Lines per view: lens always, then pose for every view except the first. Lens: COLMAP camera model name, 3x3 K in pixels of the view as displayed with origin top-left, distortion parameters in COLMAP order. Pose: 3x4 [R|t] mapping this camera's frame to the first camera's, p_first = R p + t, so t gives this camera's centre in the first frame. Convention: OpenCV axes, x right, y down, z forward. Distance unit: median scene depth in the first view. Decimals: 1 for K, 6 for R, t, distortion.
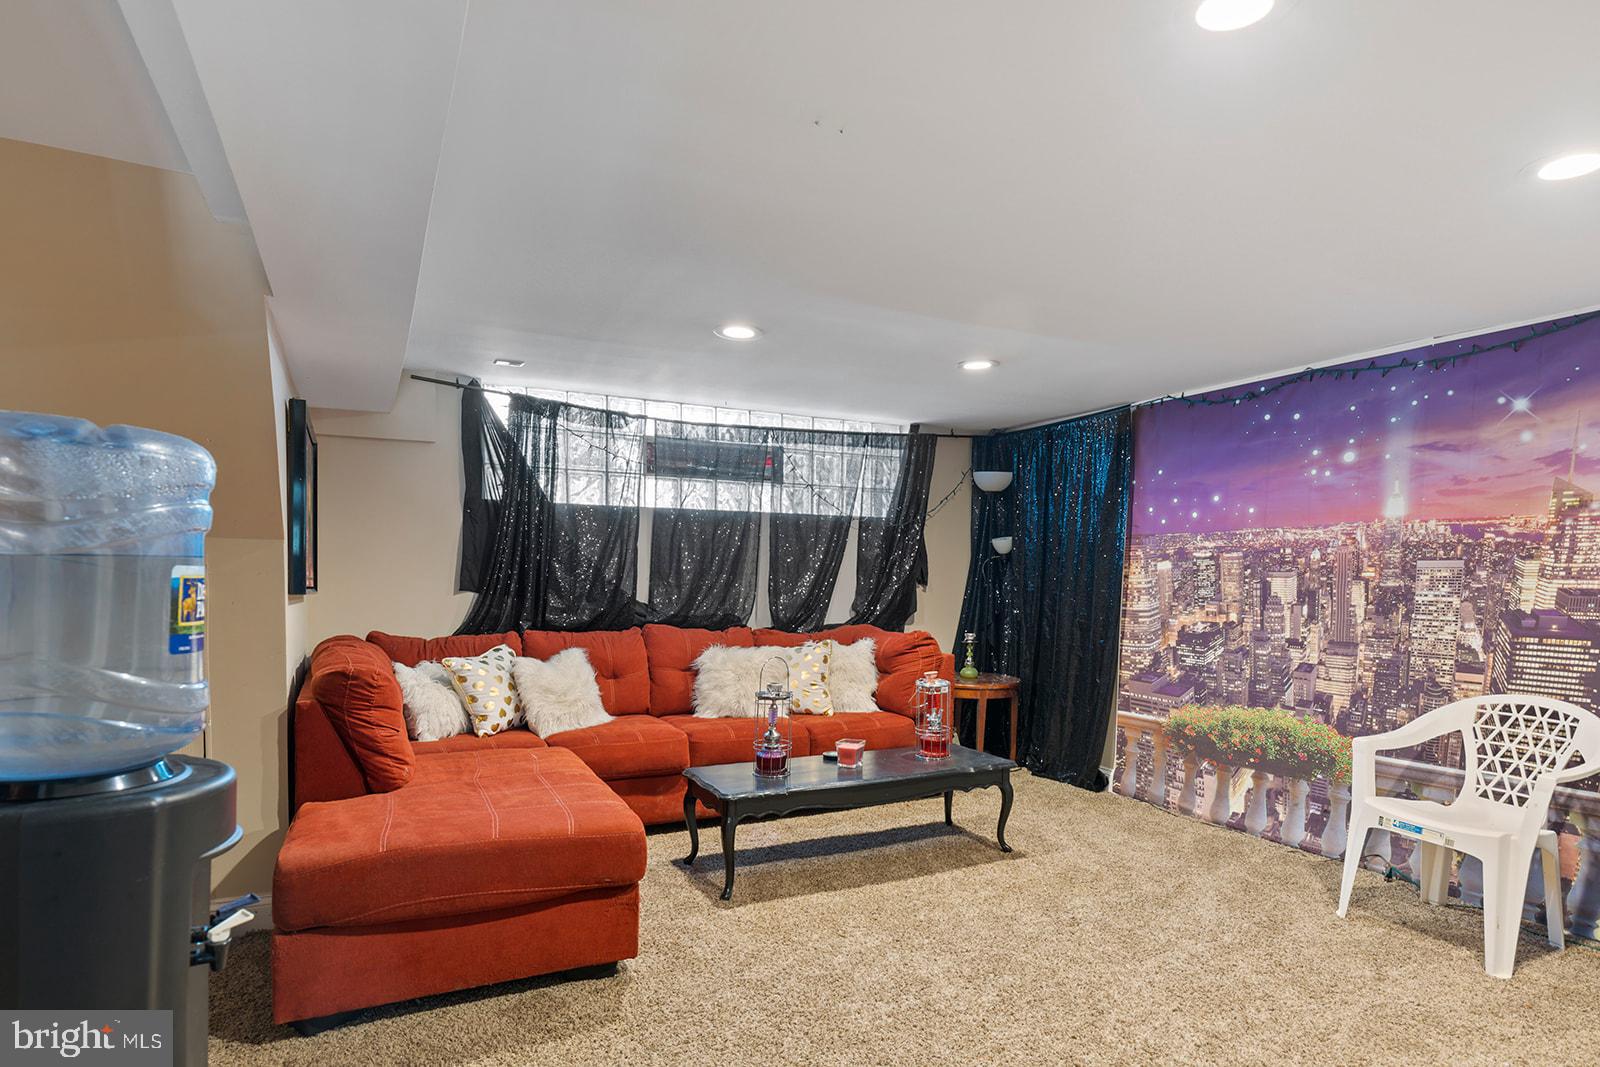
lens RADIAL K [[857.0, 0, 800.3], [0, 857.0, 586.1], [0, 0, 1]] dist [-0.001012, -0.000766]
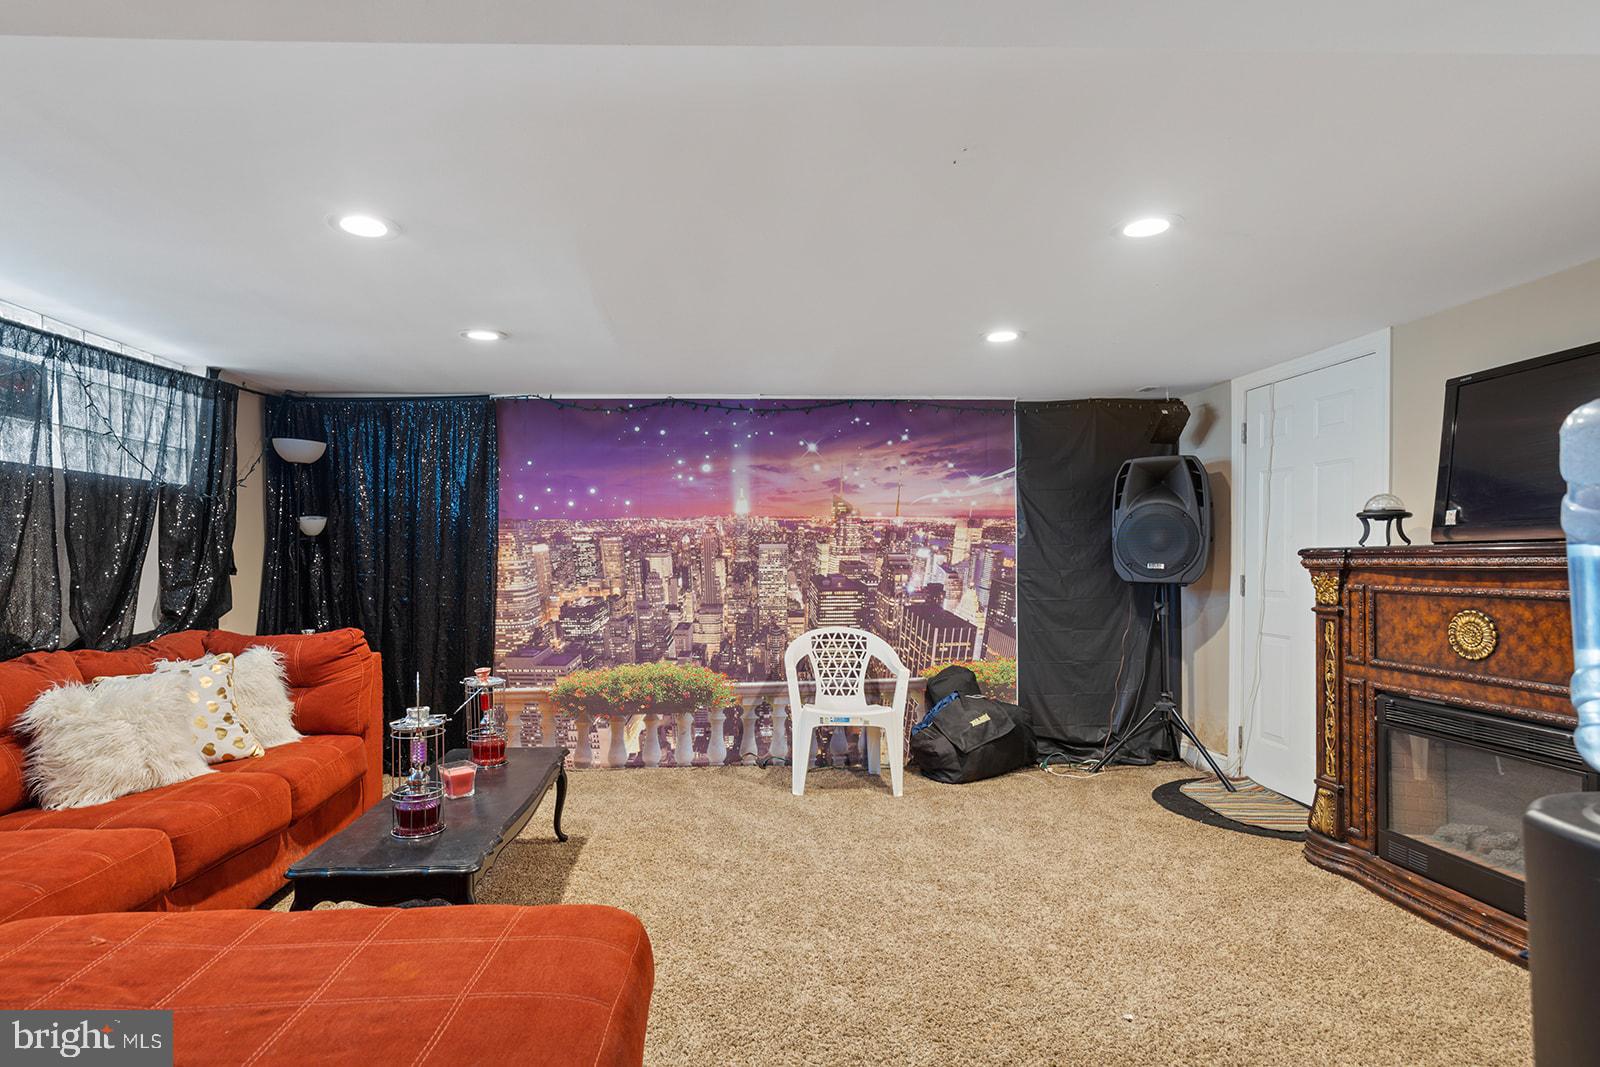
lens RADIAL K [[781.0, 0, 800.0], [0, 781.0, 533.5], [0, 0, 1]] dist [0.000308, -0.000400]
pose [[0.430799, 0.012645, 0.902359, -0.391915], [0.025066, 0.999348, -0.025971, -0.009850], [-0.902099, 0.033807, 0.430202, 0.312189]]
